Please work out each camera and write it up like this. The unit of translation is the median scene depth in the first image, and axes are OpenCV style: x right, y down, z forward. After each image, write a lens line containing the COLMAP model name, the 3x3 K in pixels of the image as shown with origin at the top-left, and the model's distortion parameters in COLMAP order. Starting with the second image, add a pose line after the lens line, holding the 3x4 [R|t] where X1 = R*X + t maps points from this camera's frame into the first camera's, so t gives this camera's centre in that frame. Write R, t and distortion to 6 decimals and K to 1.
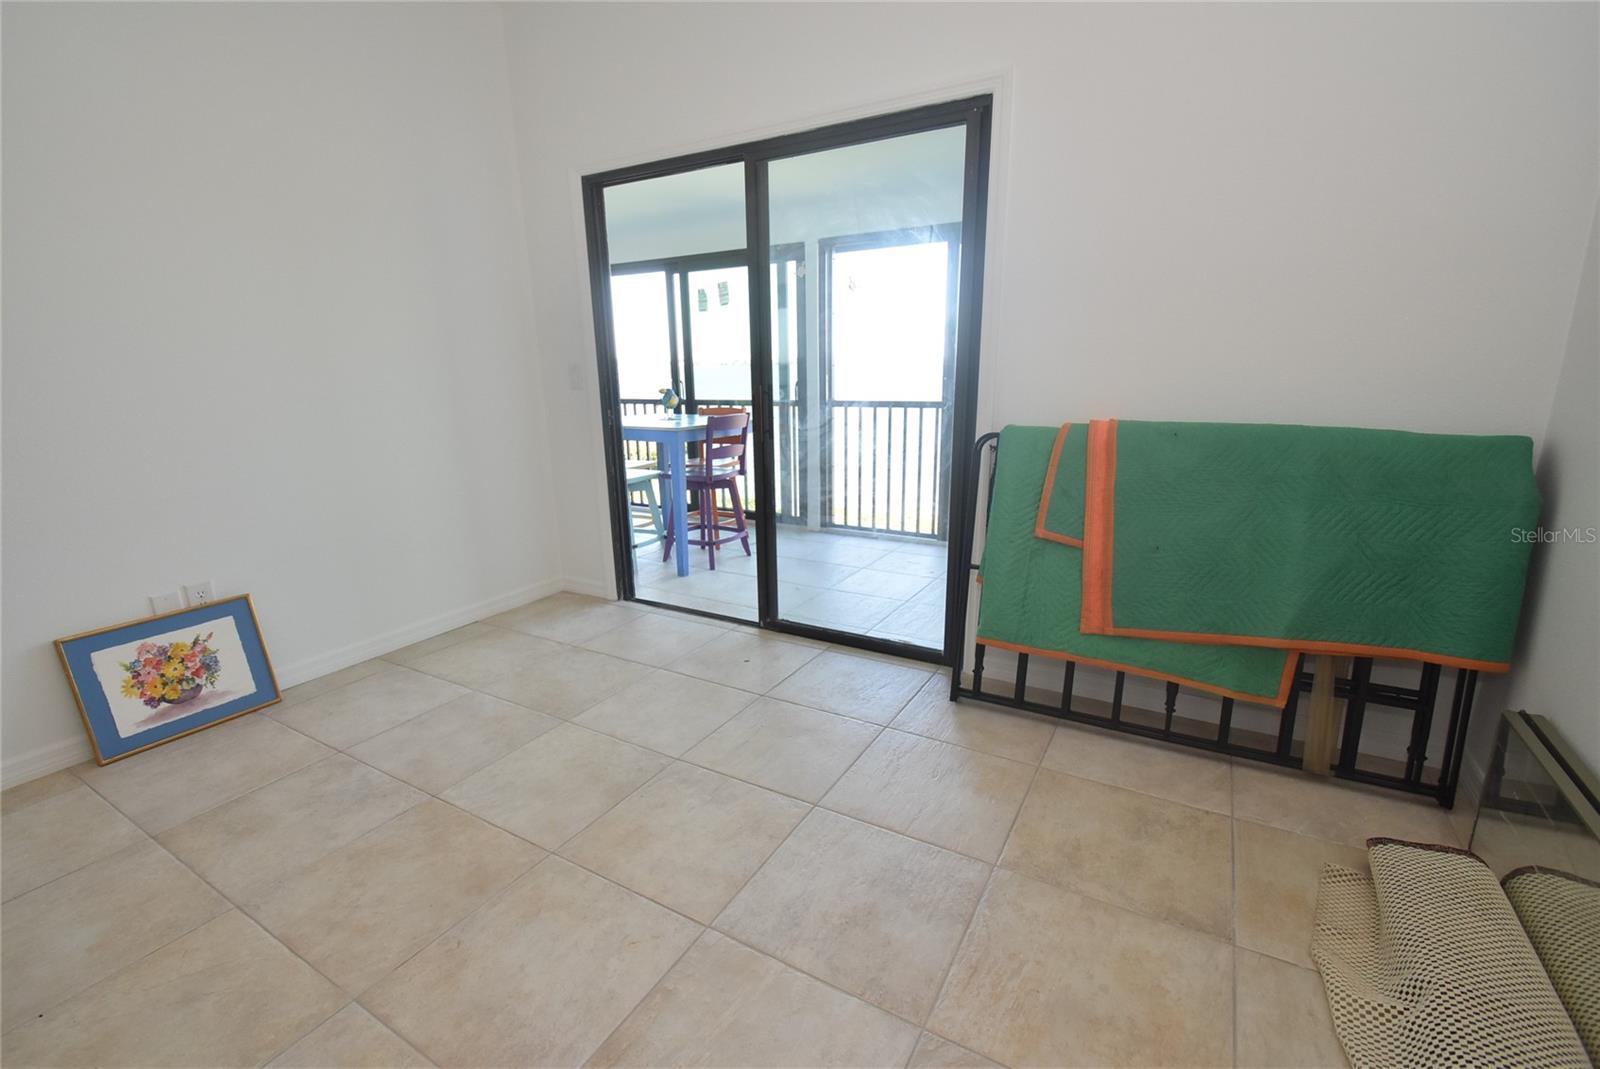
lens RADIAL K [[701.0, 0, 800.3], [0, 701.0, 550.6], [0, 0, 1]] dist [0.018799, -0.018275]
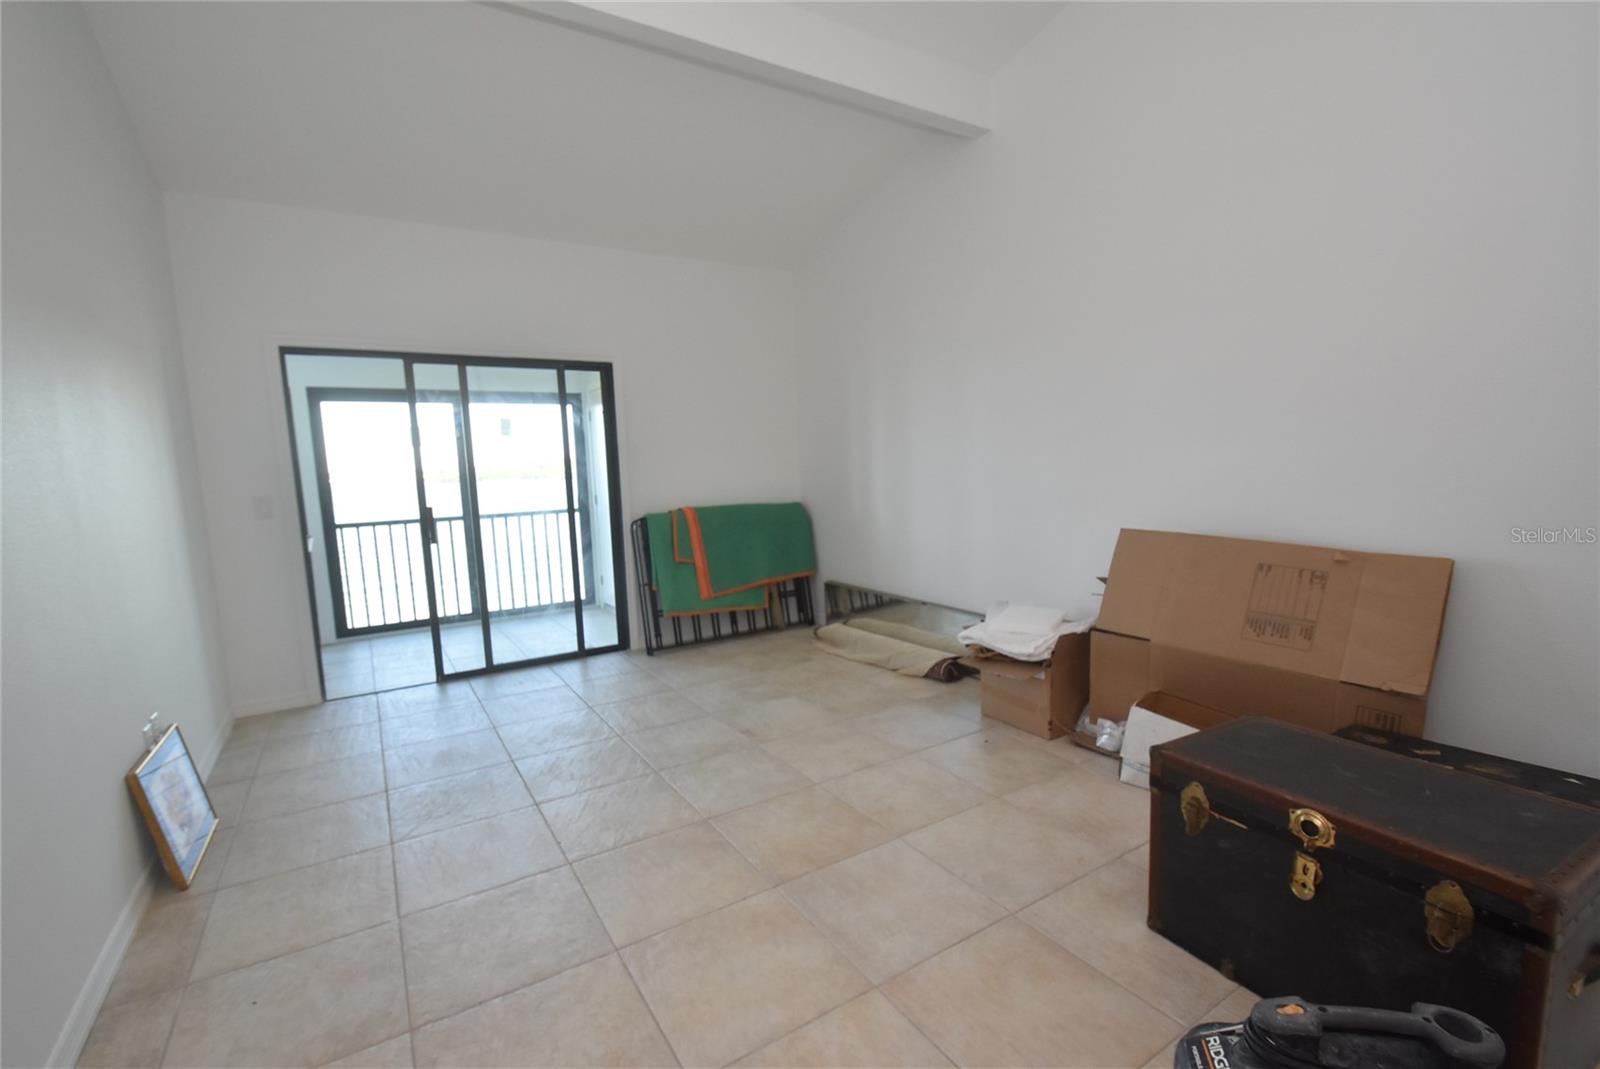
lens RADIAL K [[701.0, 0, 800.3], [0, 701.0, 550.6], [0, 0, 1]] dist [0.018799, -0.018275]
pose [[0.457621, -0.112613, 0.881987, -1.400159], [0.255628, 0.966731, -0.009200, 0.063864], [-0.851609, 0.229671, 0.471184, -0.358099]]
